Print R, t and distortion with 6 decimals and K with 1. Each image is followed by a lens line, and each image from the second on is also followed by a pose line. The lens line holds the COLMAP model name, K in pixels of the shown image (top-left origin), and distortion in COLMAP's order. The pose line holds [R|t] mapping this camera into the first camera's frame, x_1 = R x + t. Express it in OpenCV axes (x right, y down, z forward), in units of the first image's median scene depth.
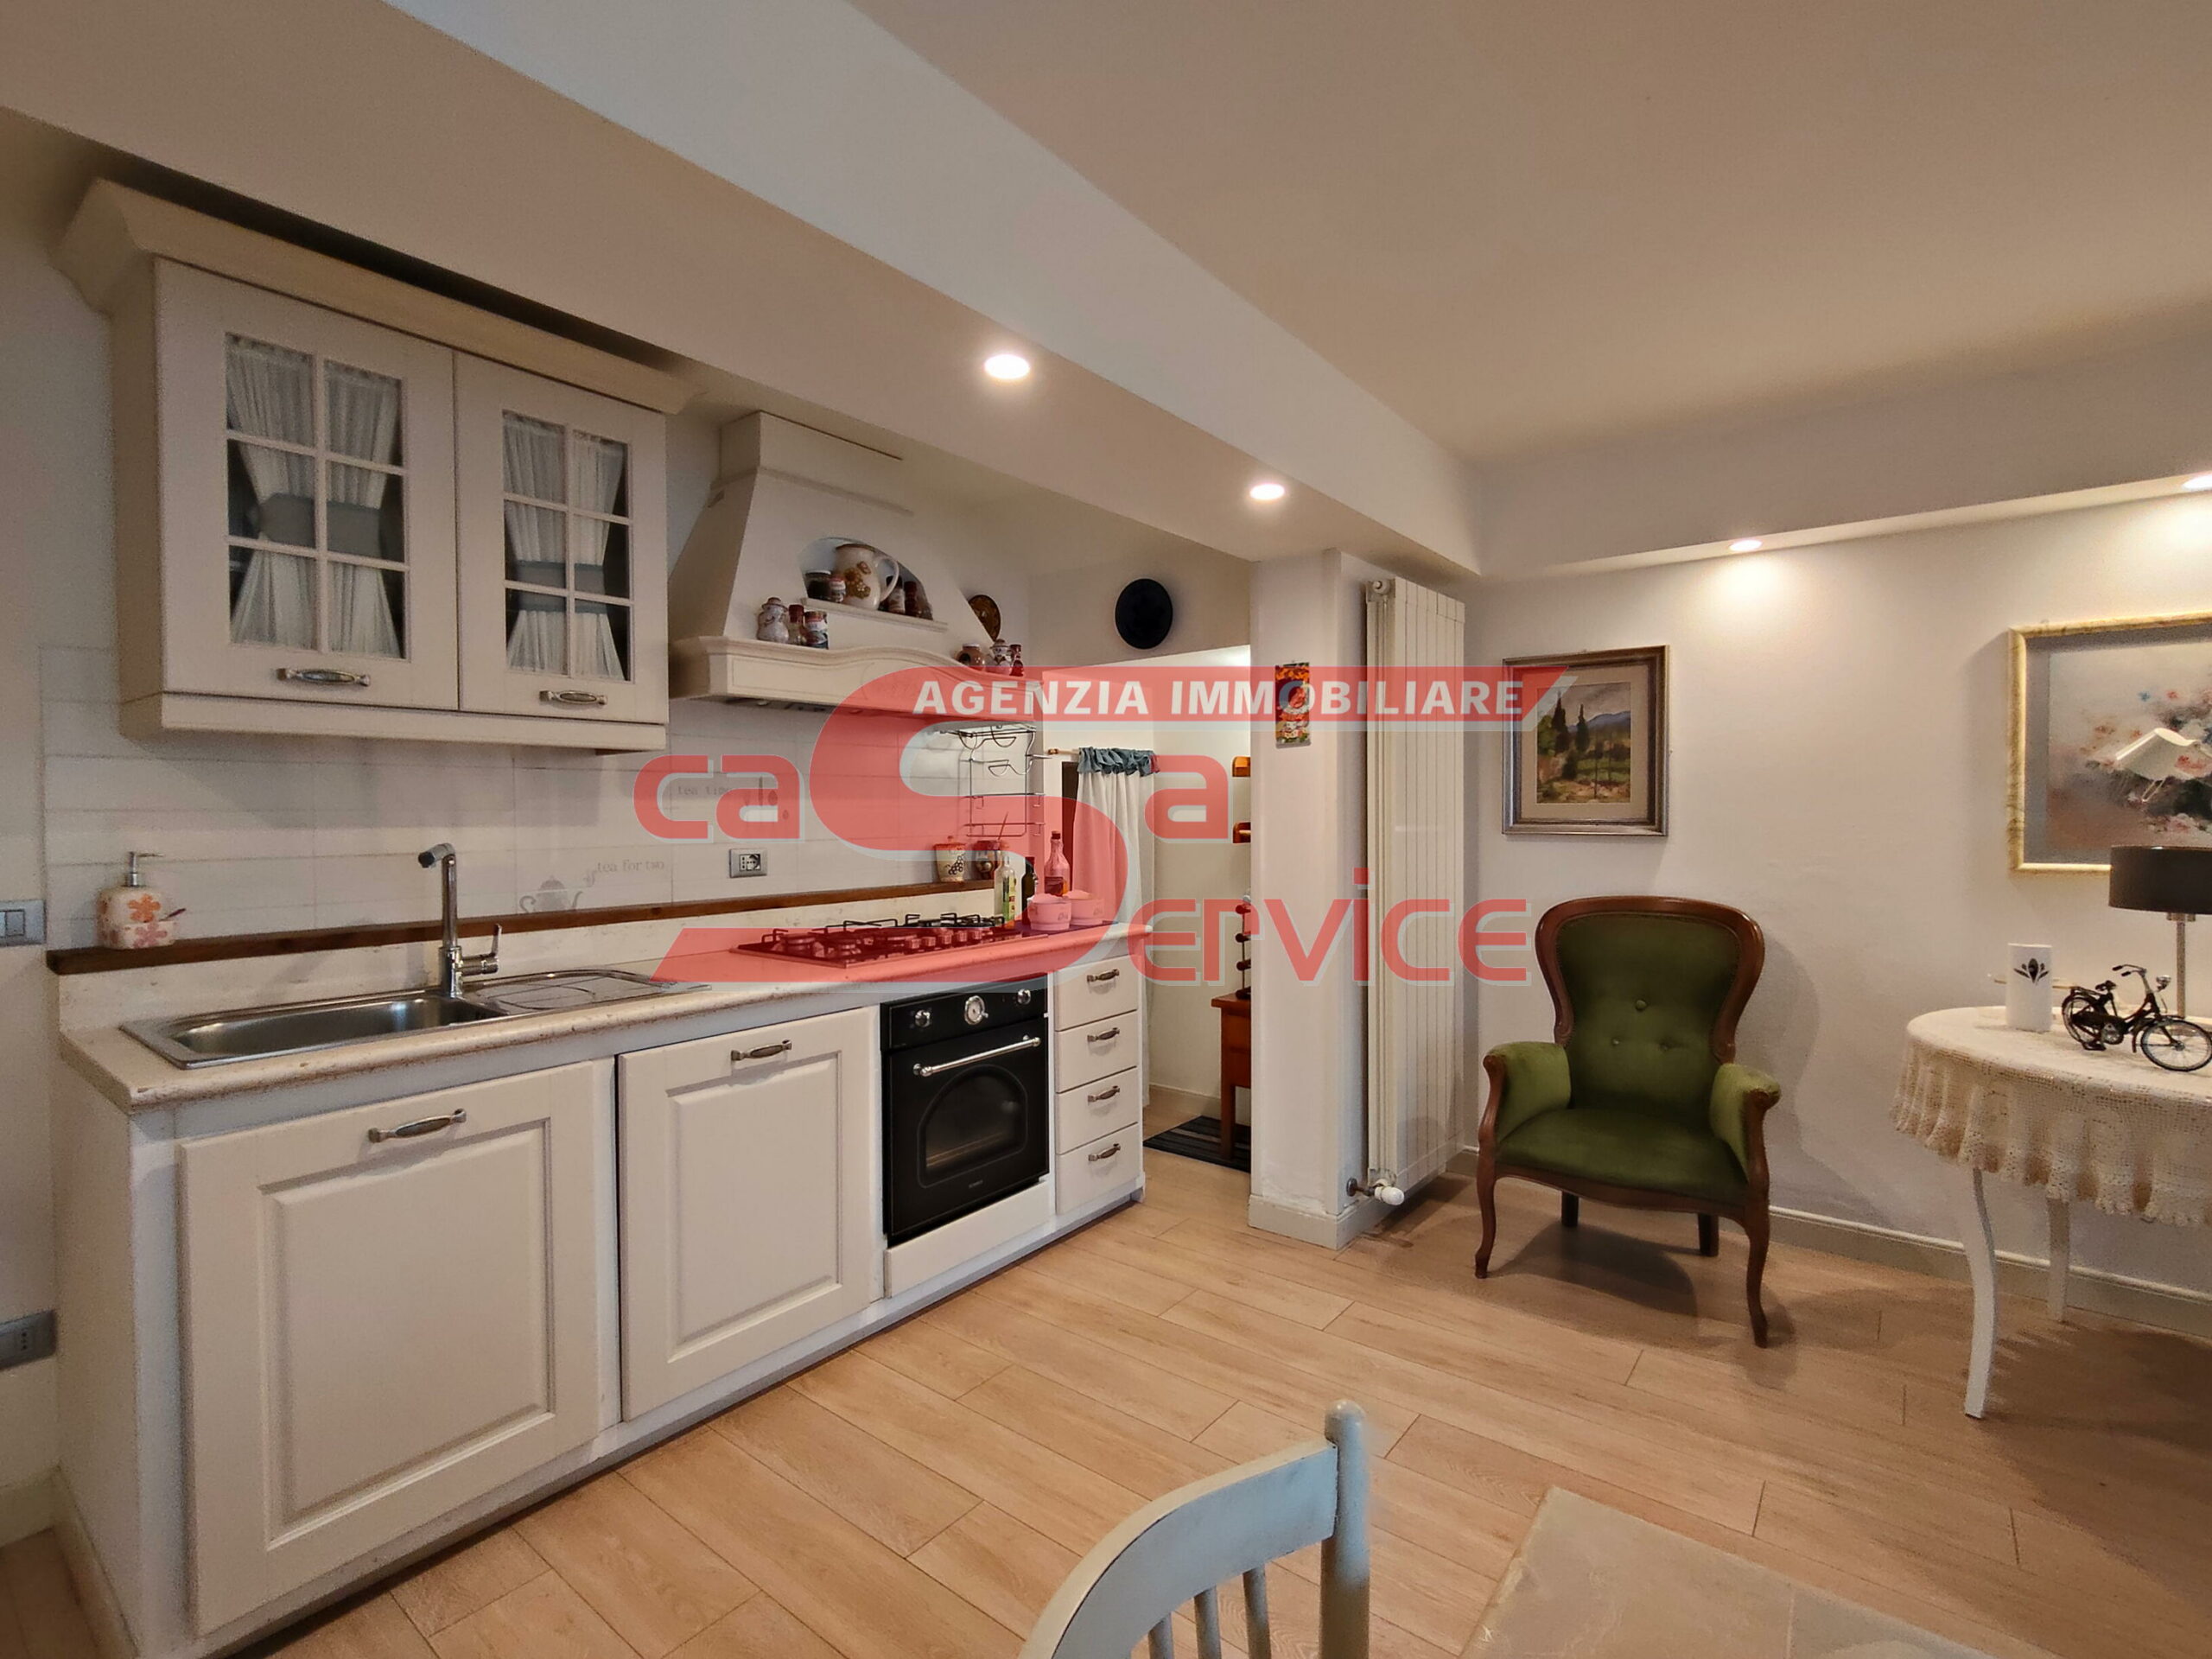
lens RADIAL K [[1034.2, 0, 1096.1], [0, 1034.2, 829.9], [0, 0, 1]] dist [-0.002385, -0.000547]
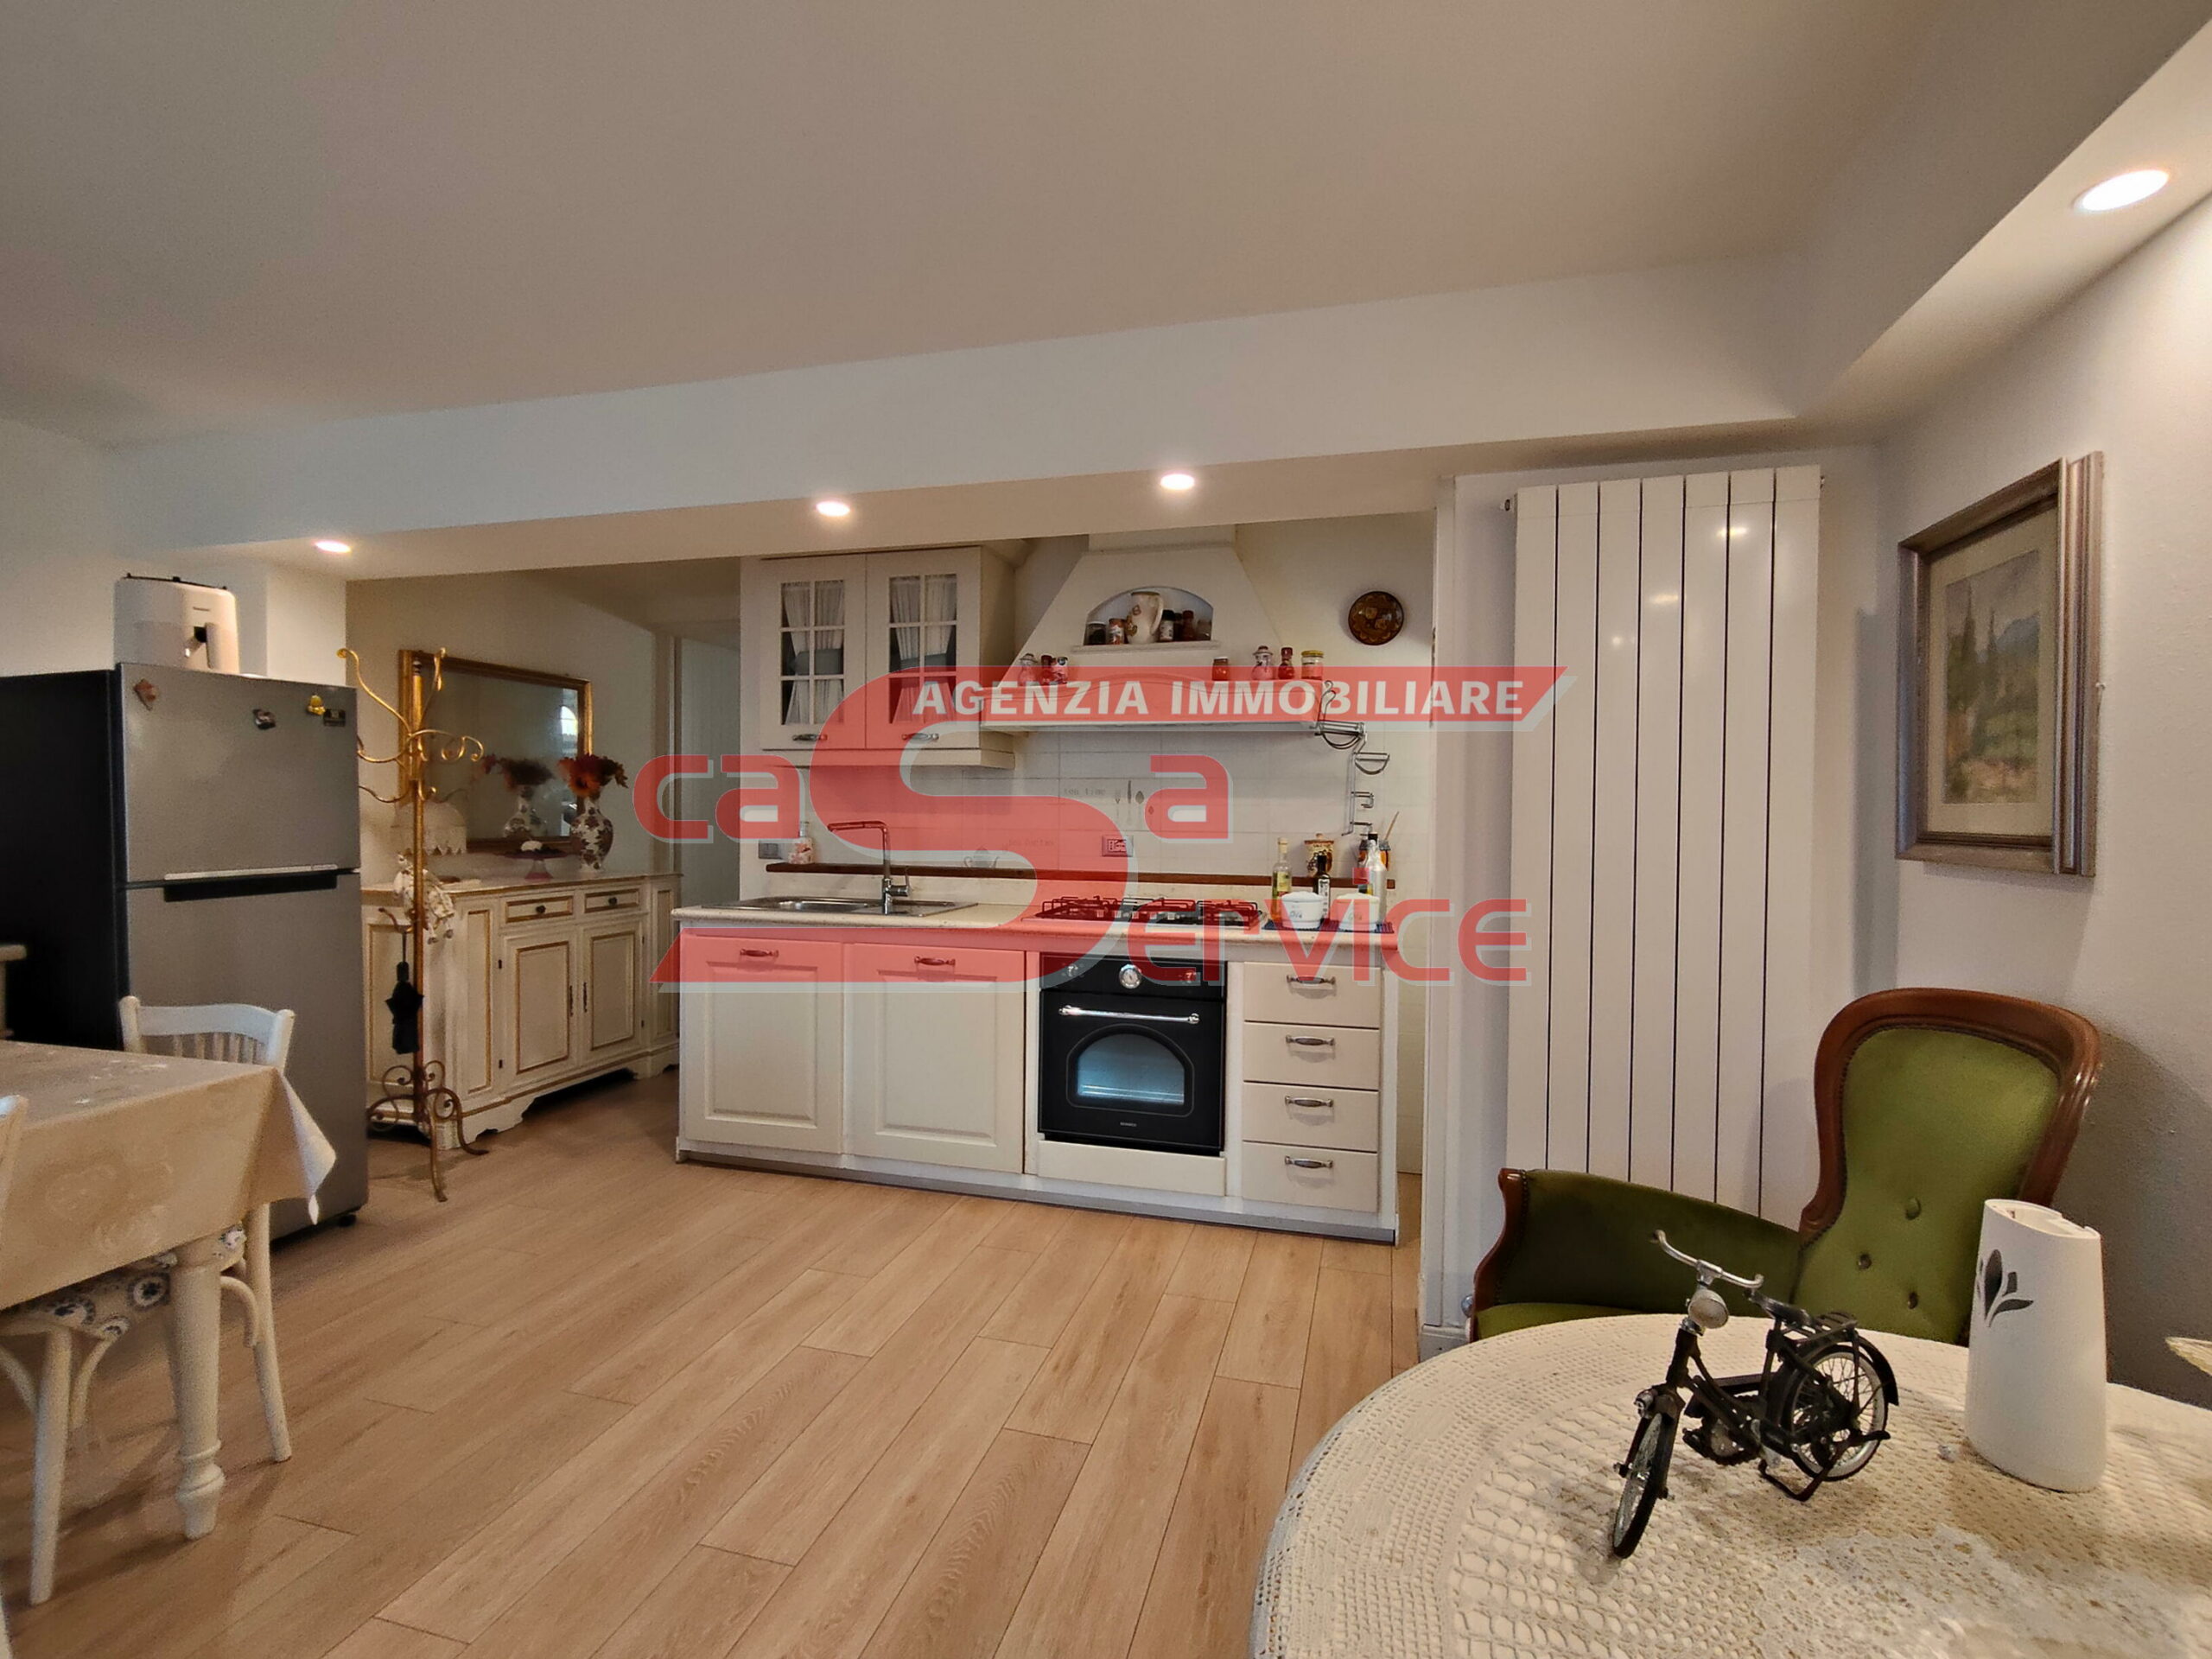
lens RADIAL K [[1034.2, 0, 1096.1], [0, 1034.2, 829.9], [0, 0, 1]] dist [-0.002385, -0.000547]
pose [[0.387439, 0.024956, -0.921557, 0.885991], [-0.033058, 0.999367, 0.013165, -0.006142], [0.921302, 0.025365, 0.388019, 0.471957]]
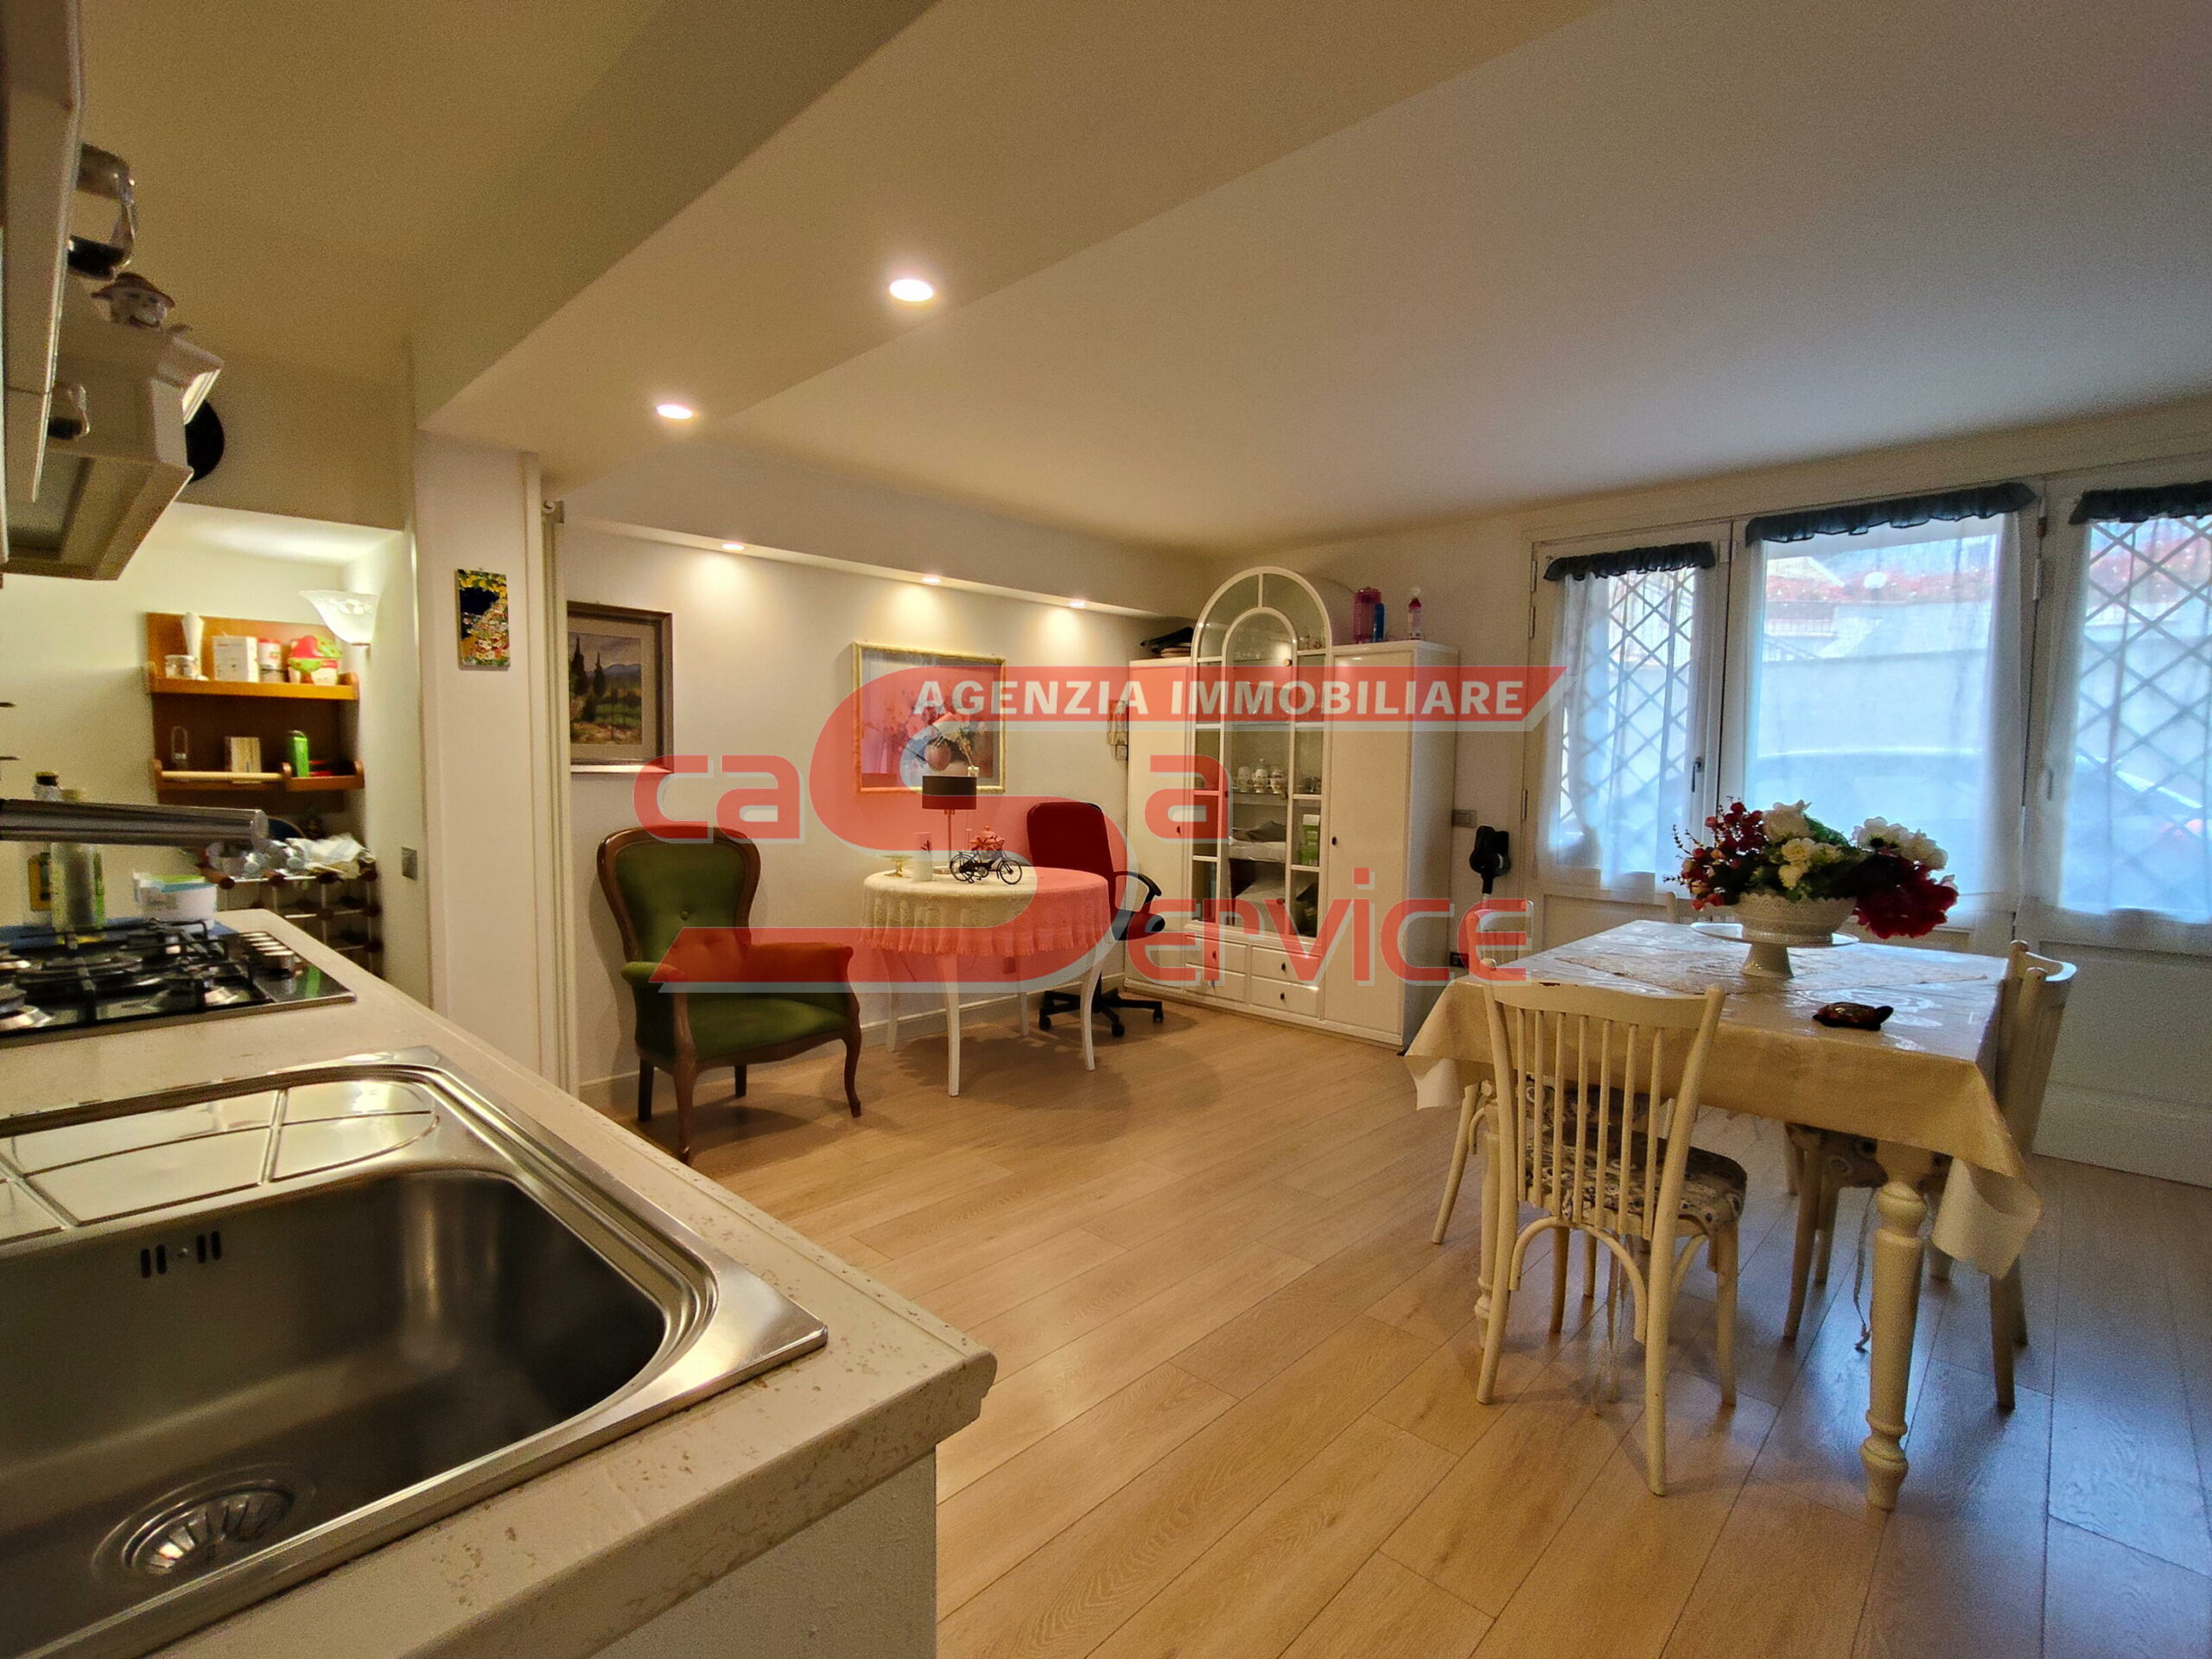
lens RADIAL K [[1034.2, 0, 1096.1], [0, 1034.2, 829.9], [0, 0, 1]] dist [-0.002385, -0.000547]
pose [[0.089146, -0.059620, 0.994233, -0.656630], [0.011061, 0.998205, 0.058866, 0.006642], [-0.995957, 0.005749, 0.089646, 0.447608]]
